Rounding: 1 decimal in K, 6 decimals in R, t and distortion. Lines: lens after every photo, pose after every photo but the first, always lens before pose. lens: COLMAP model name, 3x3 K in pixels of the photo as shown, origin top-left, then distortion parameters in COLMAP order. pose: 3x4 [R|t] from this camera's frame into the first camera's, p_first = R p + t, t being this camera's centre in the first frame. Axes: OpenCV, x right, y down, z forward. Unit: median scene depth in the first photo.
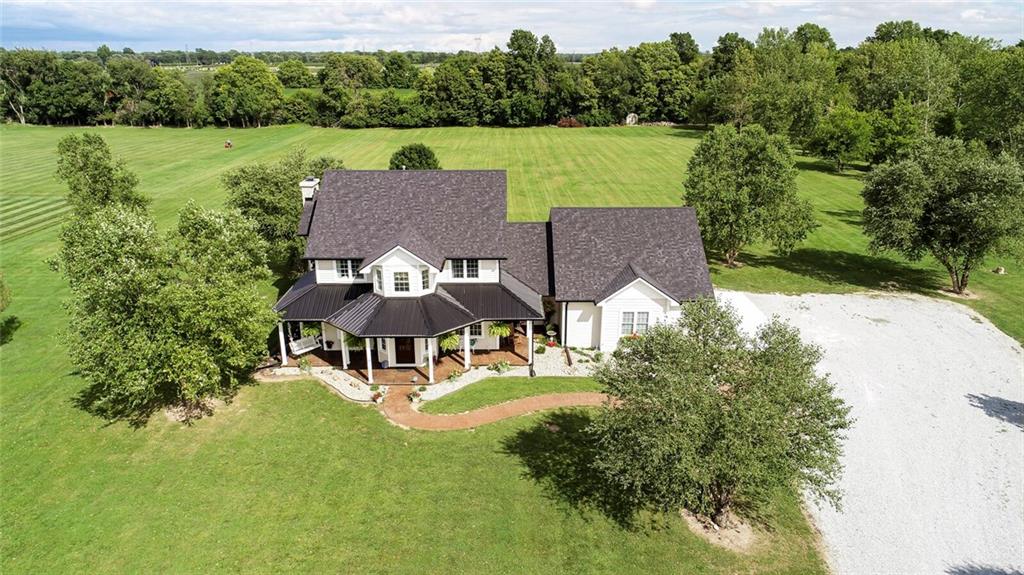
lens RADIAL K [[681.6, 0, 512.0], [0, 681.6, 287.5], [0, 0, 1]] dist [-0.007232, 0.000373]
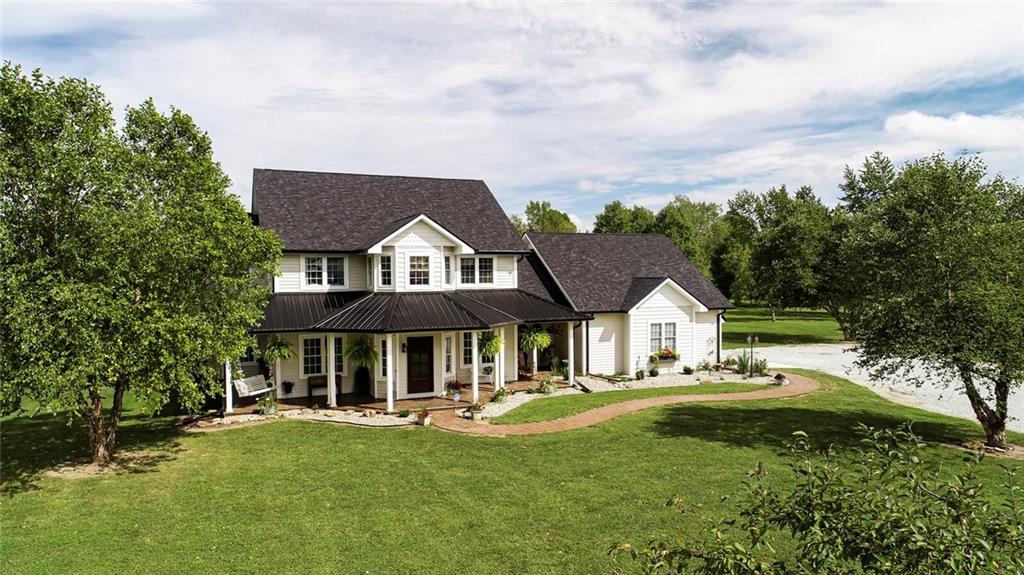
lens RADIAL K [[681.6, 0, 512.0], [0, 681.6, 287.5], [0, 0, 1]] dist [-0.007232, 0.000373]
pose [[0.919834, -0.013319, 0.392081, -0.317025], [0.133556, 0.950357, -0.281042, 0.201406], [-0.368874, 0.310877, 0.875950, 0.295212]]
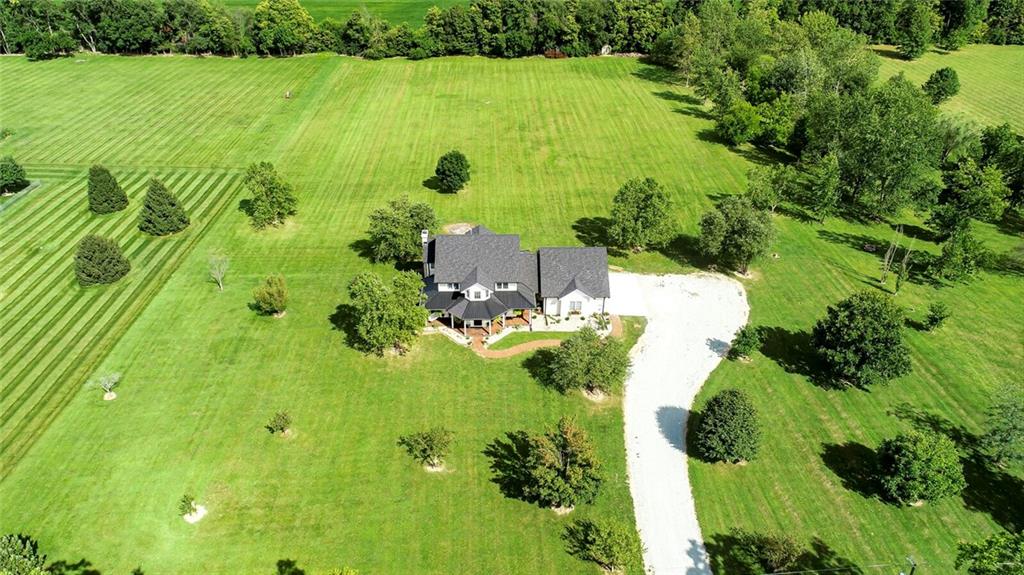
lens RADIAL K [[681.6, 0, 512.0], [0, 681.6, 287.5], [0, 0, 1]] dist [-0.007232, 0.000373]
pose [[0.999747, -0.002367, 0.022361, -0.083010], [-0.002833, 0.973263, 0.229677, -0.521978], [-0.022307, -0.229682, 0.973010, -1.191629]]
